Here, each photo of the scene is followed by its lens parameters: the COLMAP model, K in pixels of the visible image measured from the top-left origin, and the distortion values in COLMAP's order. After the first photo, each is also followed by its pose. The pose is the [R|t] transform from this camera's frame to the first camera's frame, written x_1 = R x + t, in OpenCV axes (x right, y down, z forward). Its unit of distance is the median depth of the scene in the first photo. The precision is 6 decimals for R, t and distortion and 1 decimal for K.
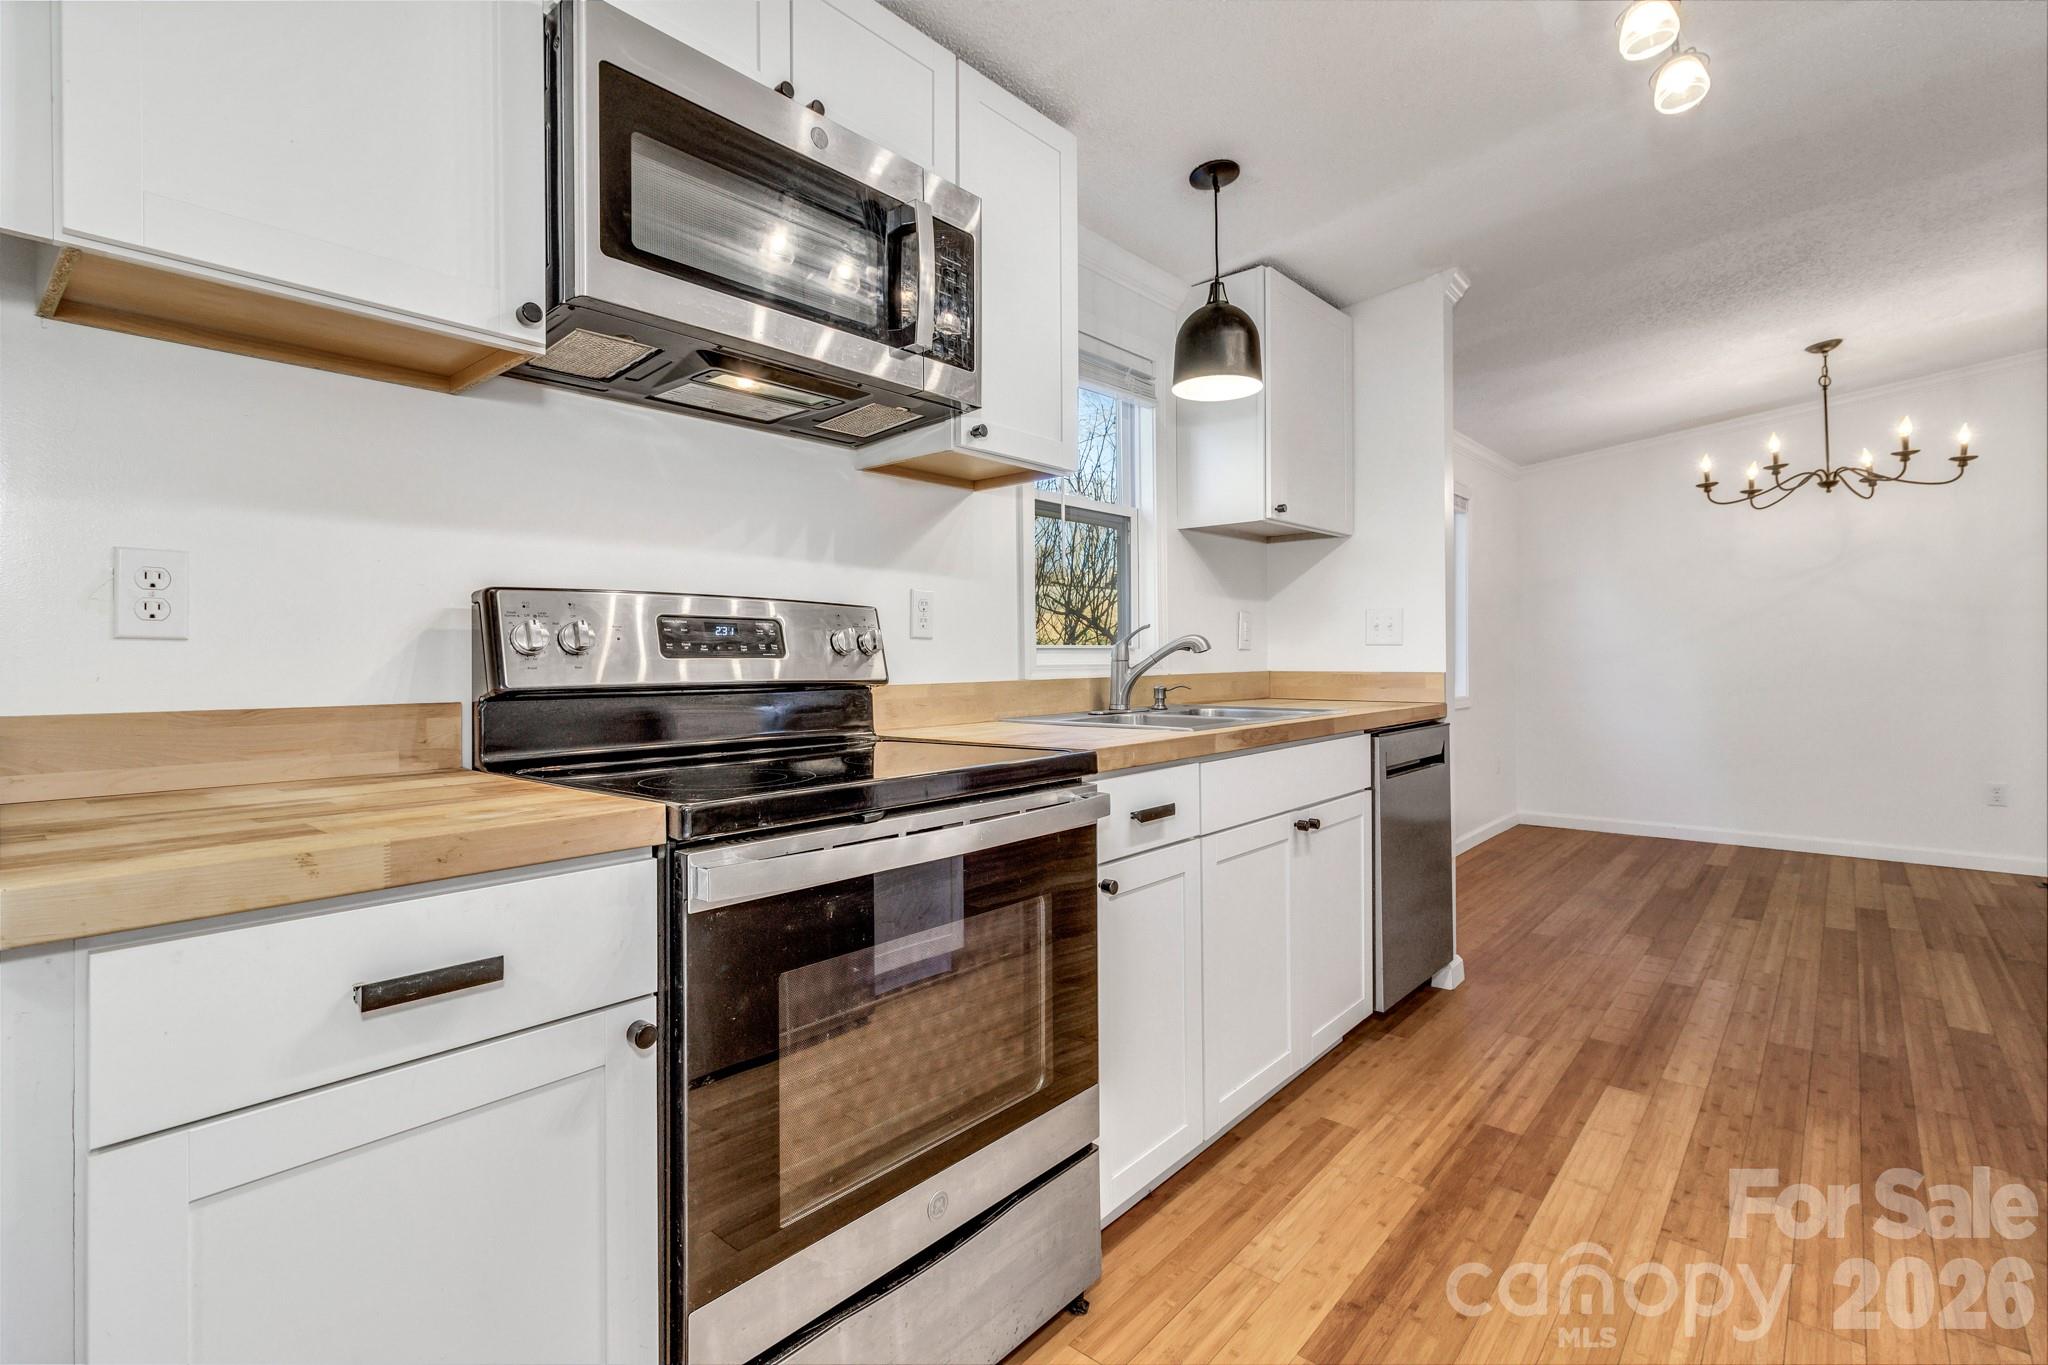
lens RADIAL K [[946.4, 0, 1026.4], [0, 946.4, 662.4], [0, 0, 1]] dist [0.007152, 0.000029]
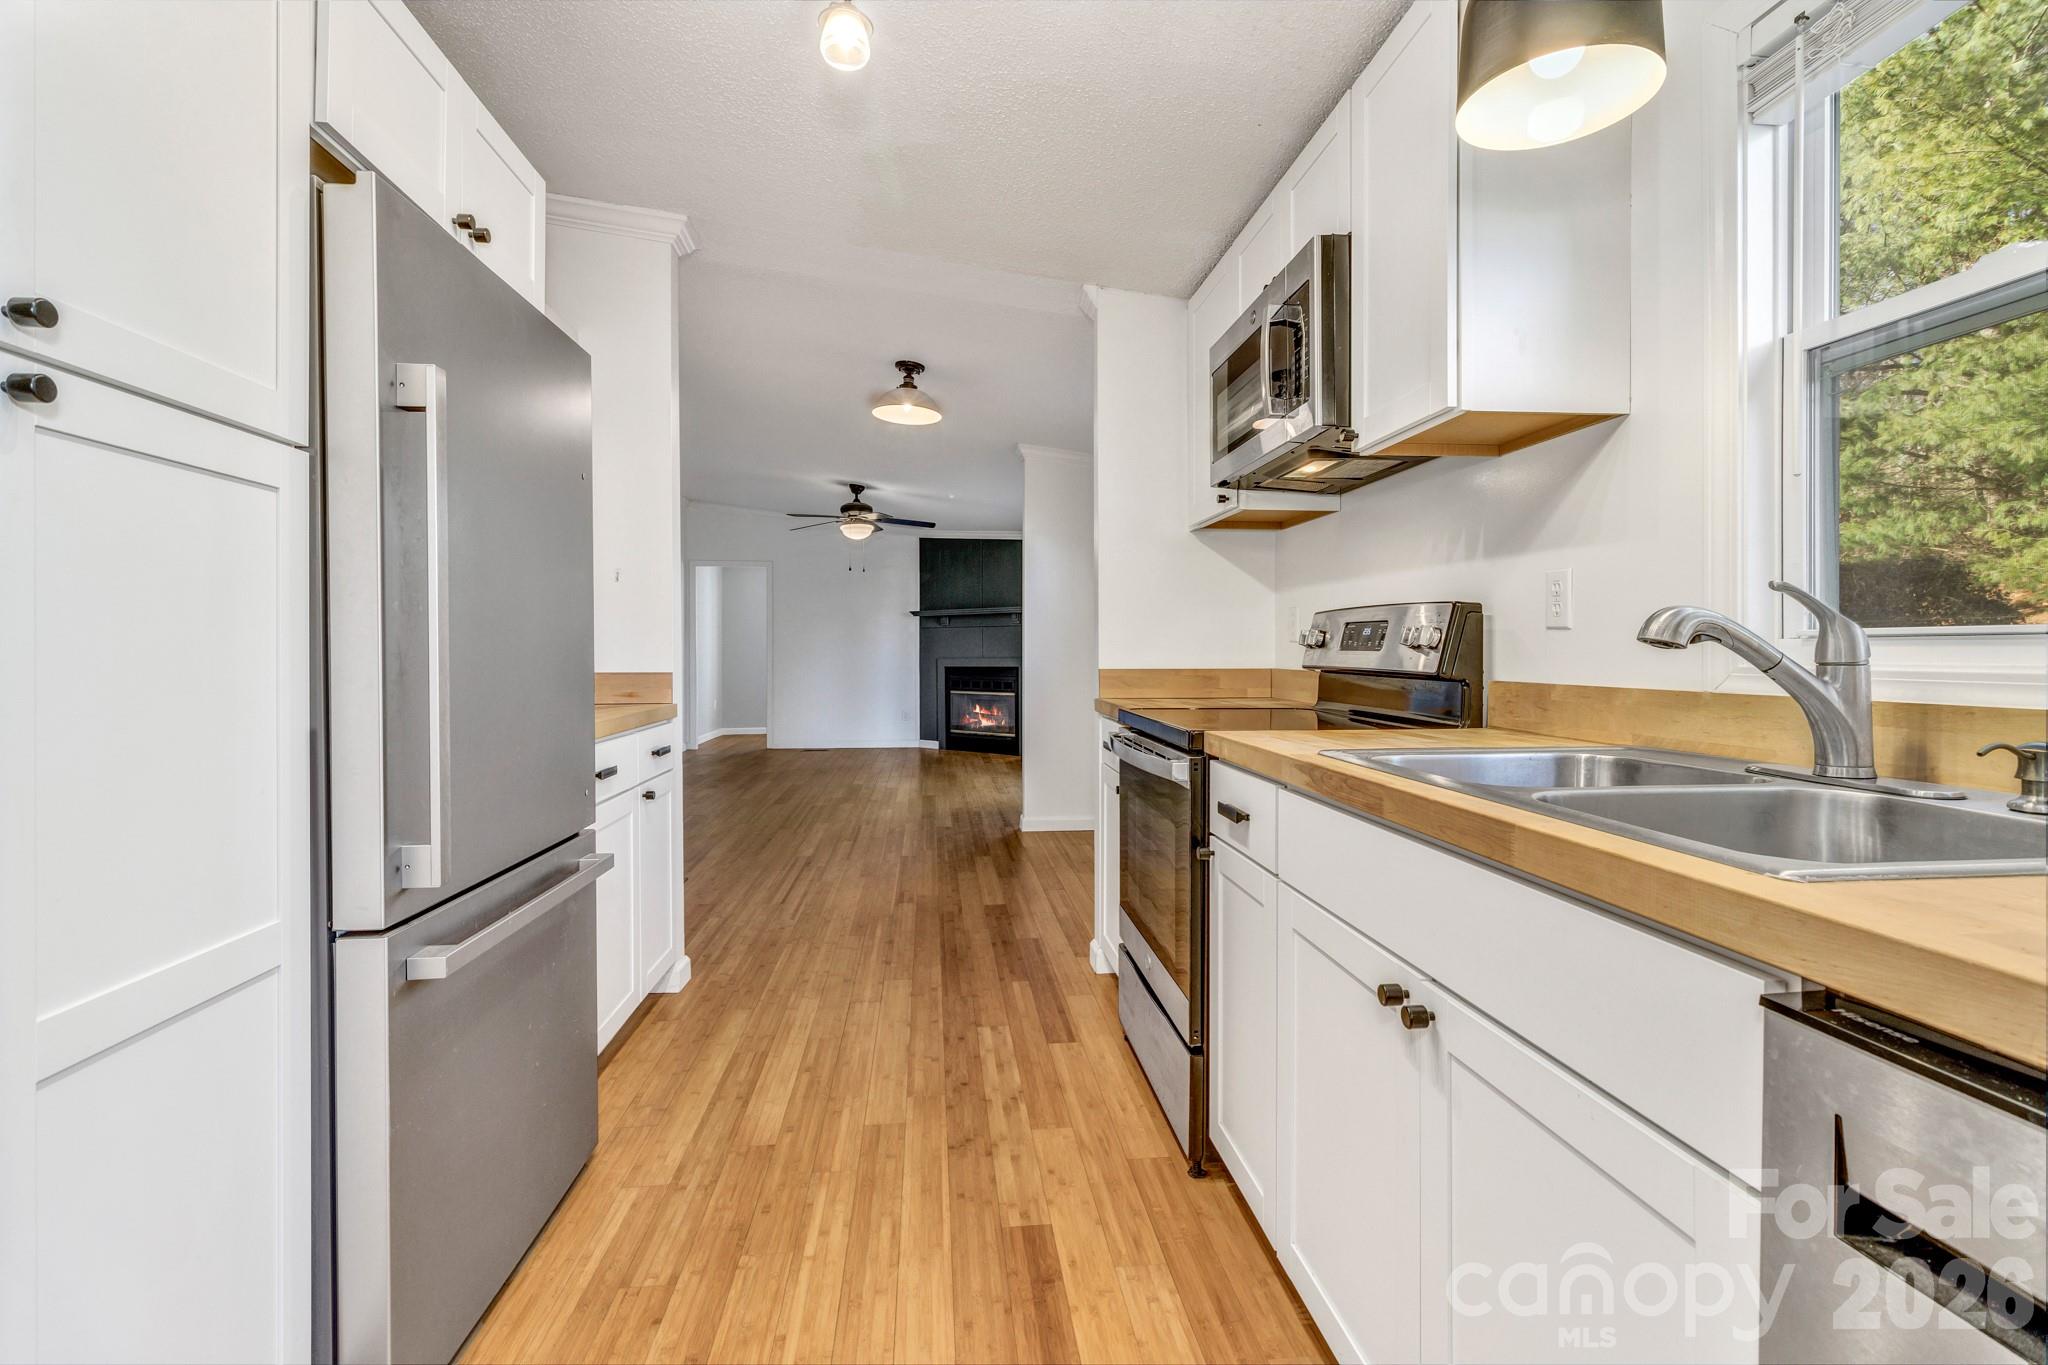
lens RADIAL K [[946.4, 0, 1028.2], [0, 946.4, 669.9], [0, 0, 1]] dist [0.007152, 0.000029]
pose [[-0.684975, 0.026616, -0.728081, 0.851027], [0.003829, 0.999450, 0.032933, -0.019679], [0.728557, 0.019771, -0.684700, 1.302390]]
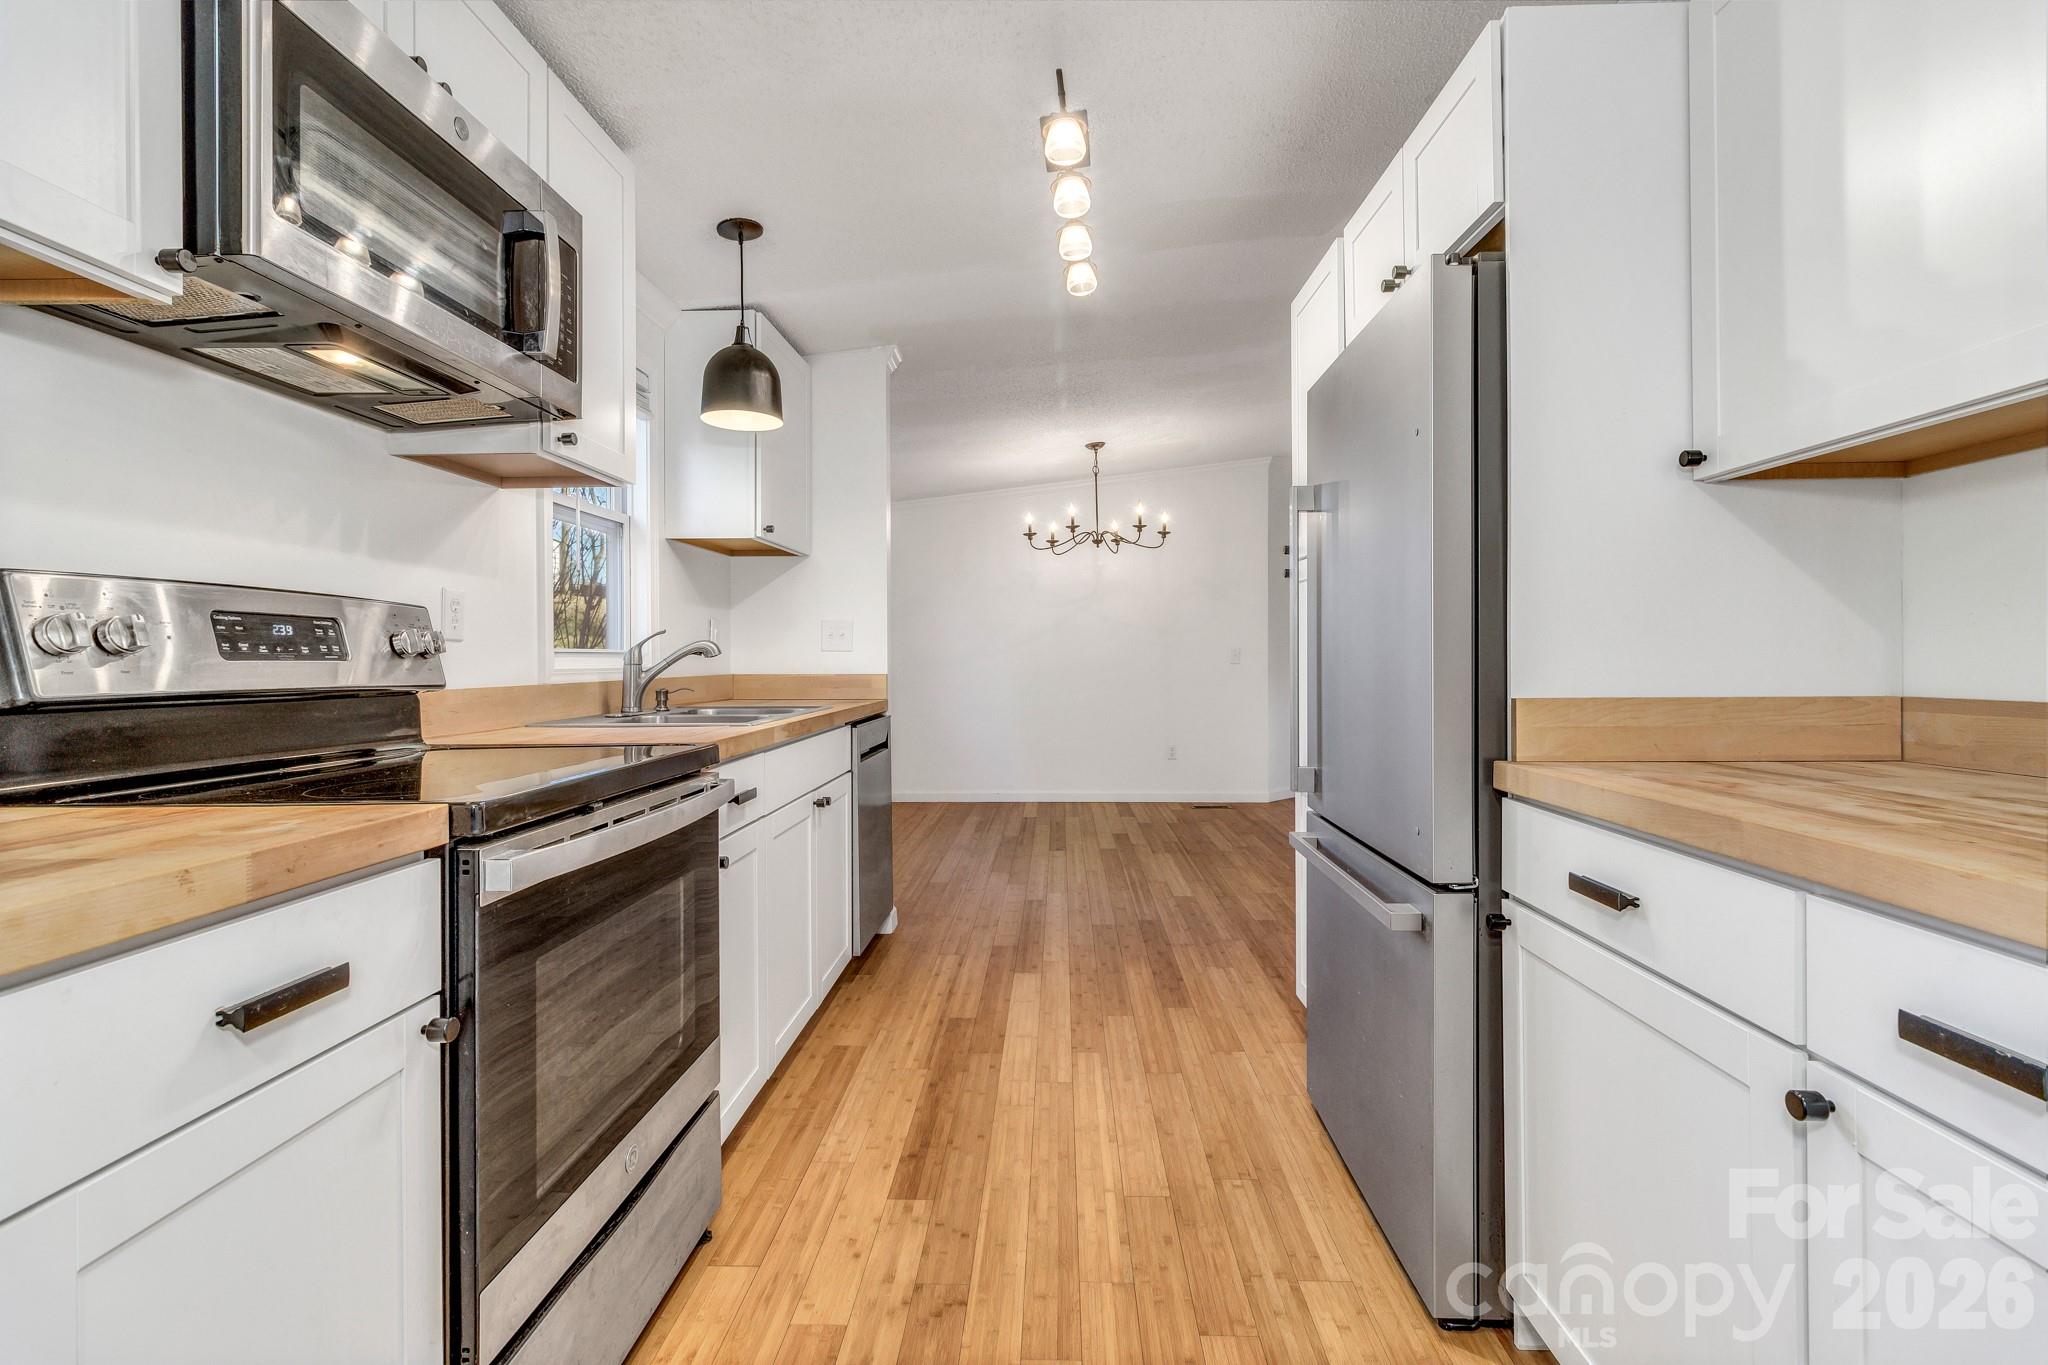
lens RADIAL K [[946.4, 0, 1022.7], [0, 946.4, 666.2], [0, 0, 1]] dist [0.007152, 0.000029]
pose [[0.781139, -0.001328, 0.624355, -0.272201], [0.001883, 0.999998, -0.000230, 0.001726], [-0.624354, 0.001355, 0.781140, -0.090848]]
